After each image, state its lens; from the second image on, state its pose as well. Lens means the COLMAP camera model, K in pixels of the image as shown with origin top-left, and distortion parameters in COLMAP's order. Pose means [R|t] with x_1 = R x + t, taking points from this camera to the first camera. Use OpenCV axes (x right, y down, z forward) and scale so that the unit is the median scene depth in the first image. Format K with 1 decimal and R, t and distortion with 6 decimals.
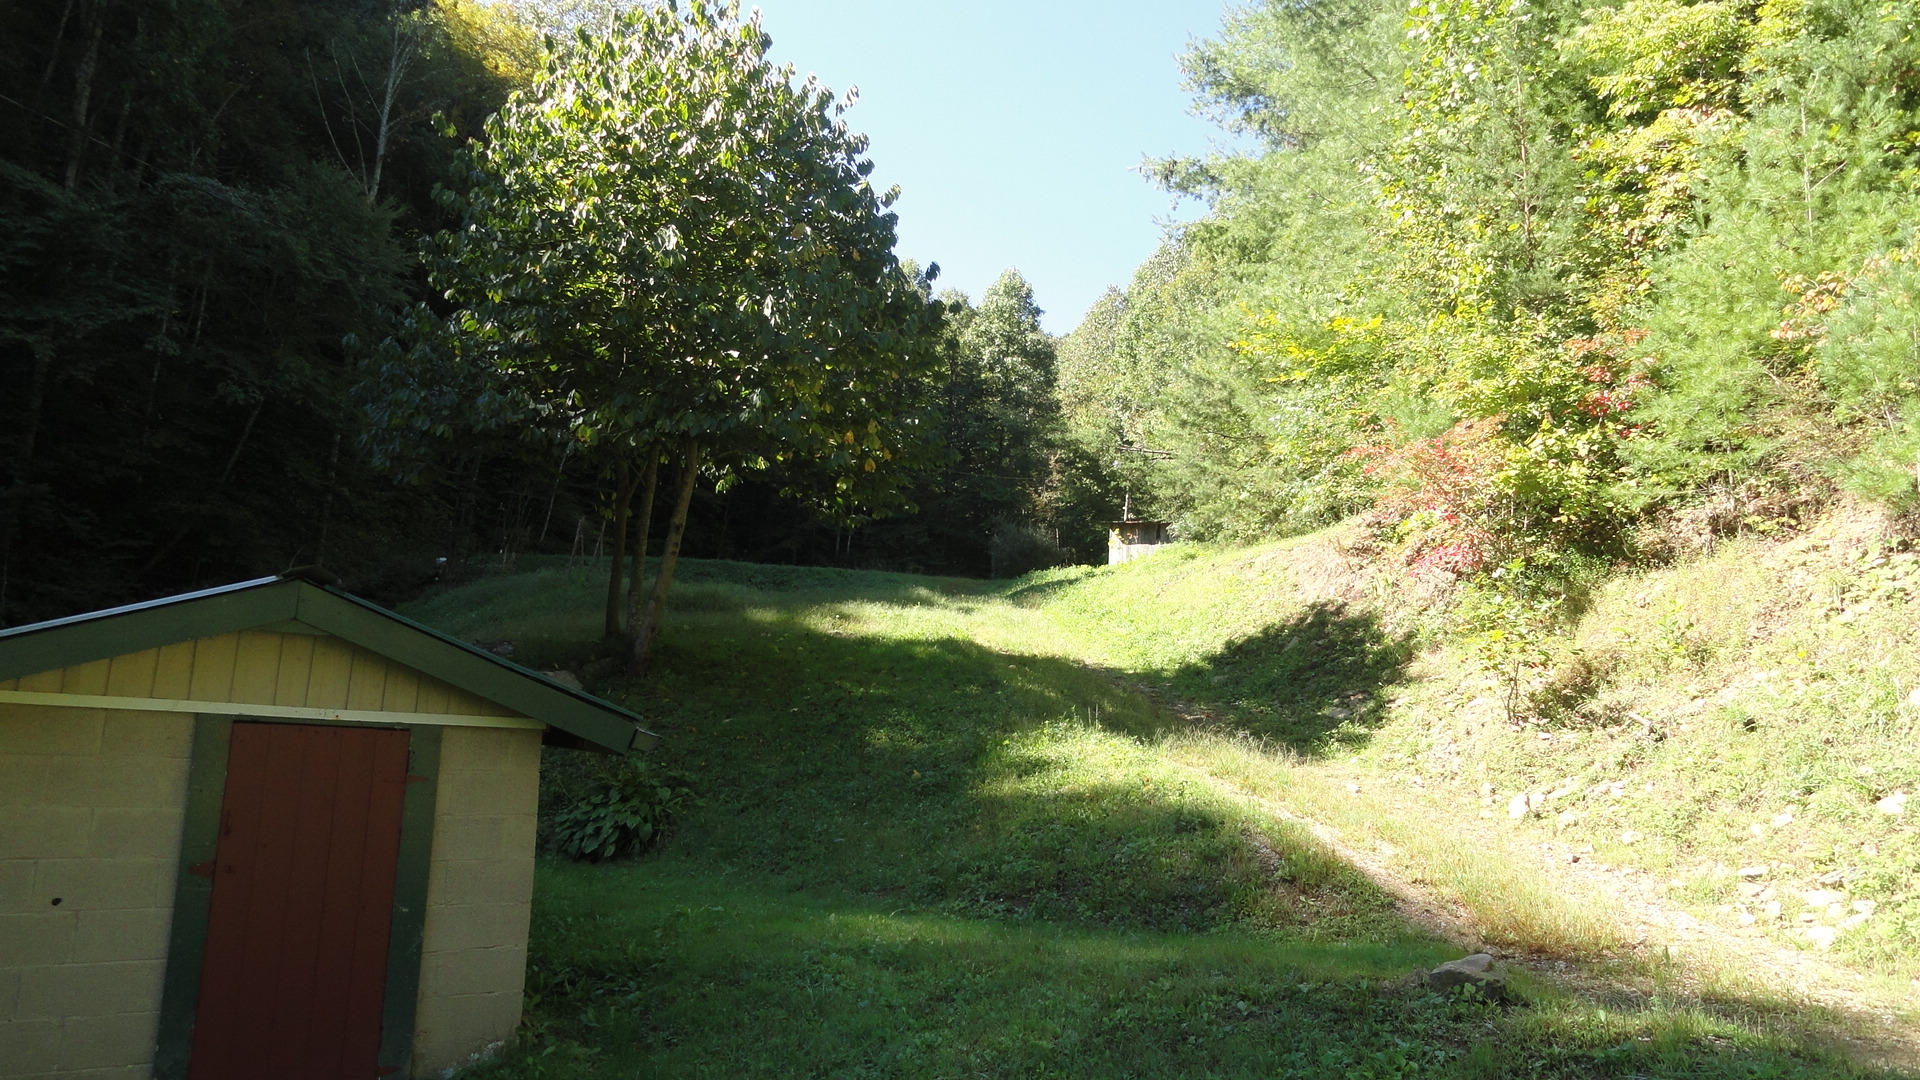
lens RADIAL K [[1377.9, 0, 963.8], [0, 1377.9, 539.8], [0, 0, 1]] dist [0.007603, 0.011757]
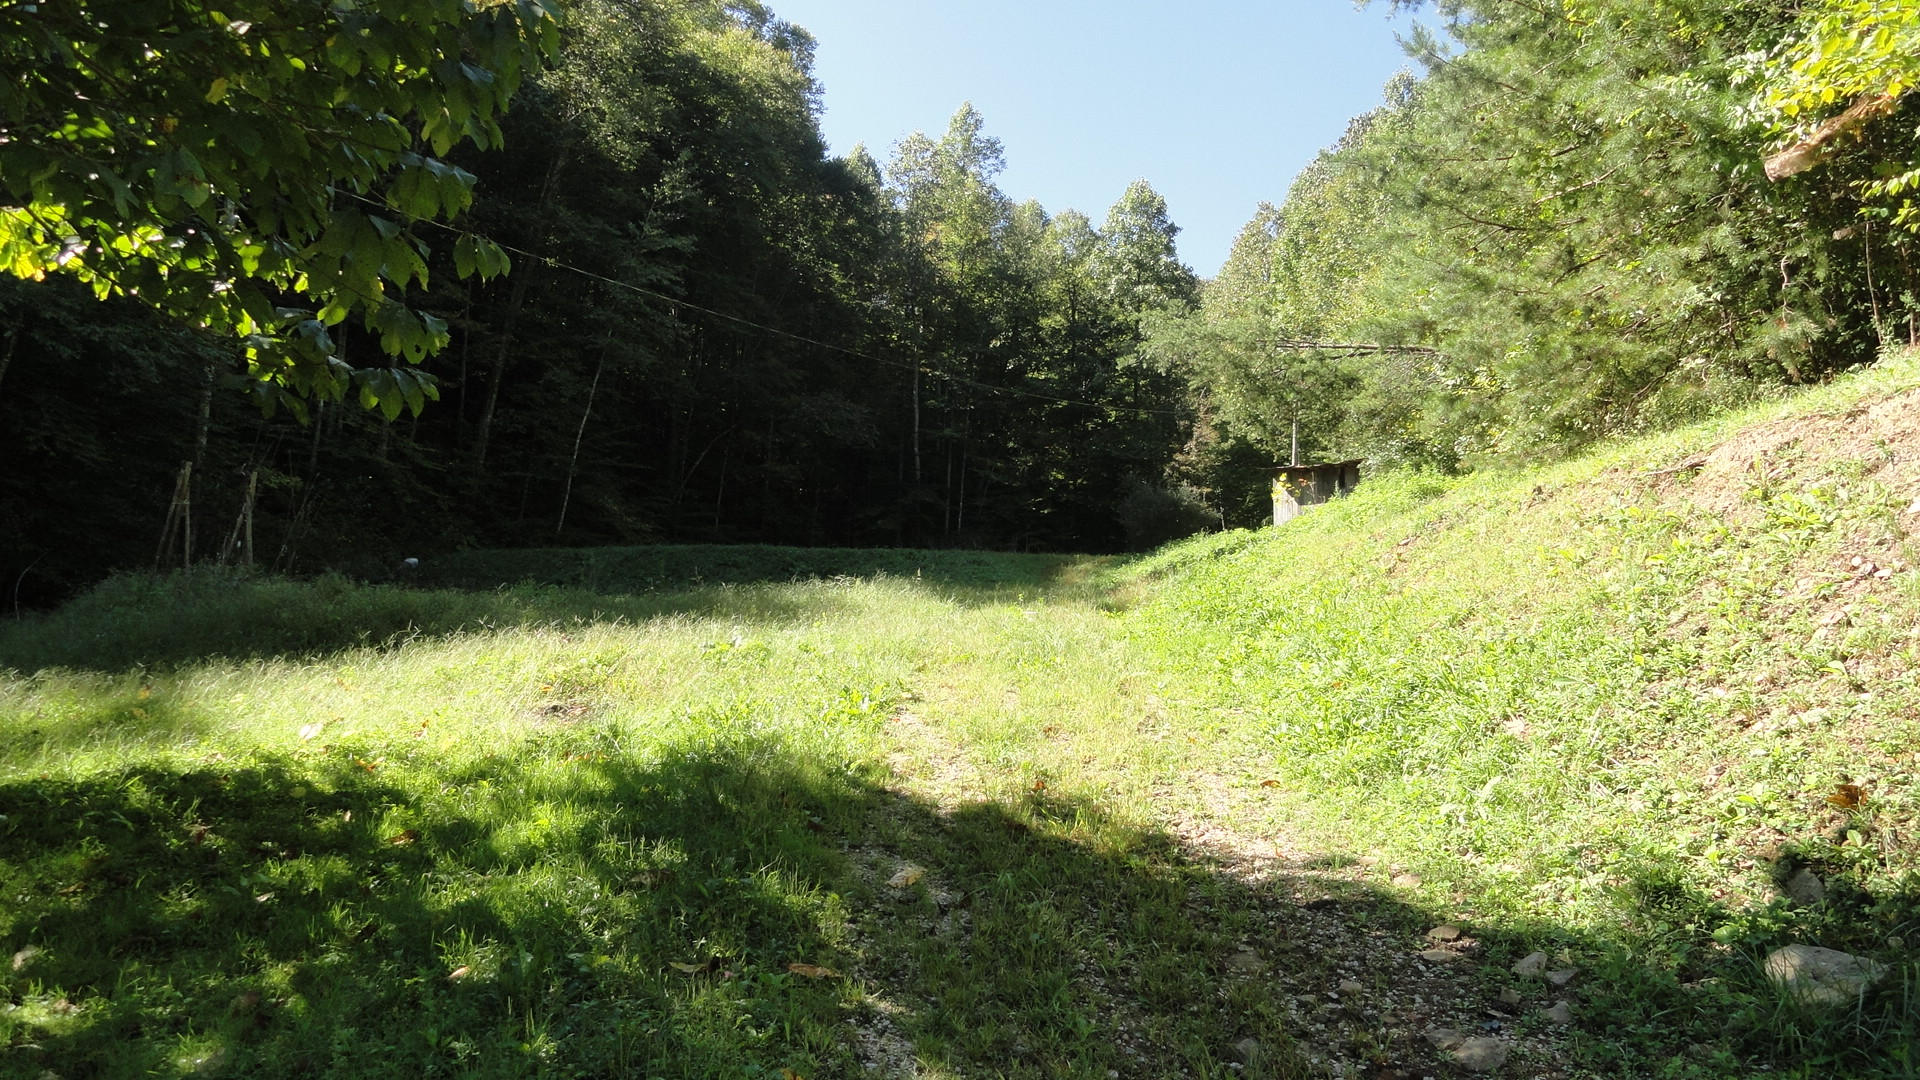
lens RADIAL K [[1377.9, 0, 952.3], [0, 1377.9, 538.3], [0, 0, 1]] dist [0.007603, 0.011757]
pose [[0.991087, -0.046853, -0.124703, 0.017076], [0.048517, 0.998769, 0.010337, 0.005299], [0.124065, -0.016295, 0.992140, 0.159431]]
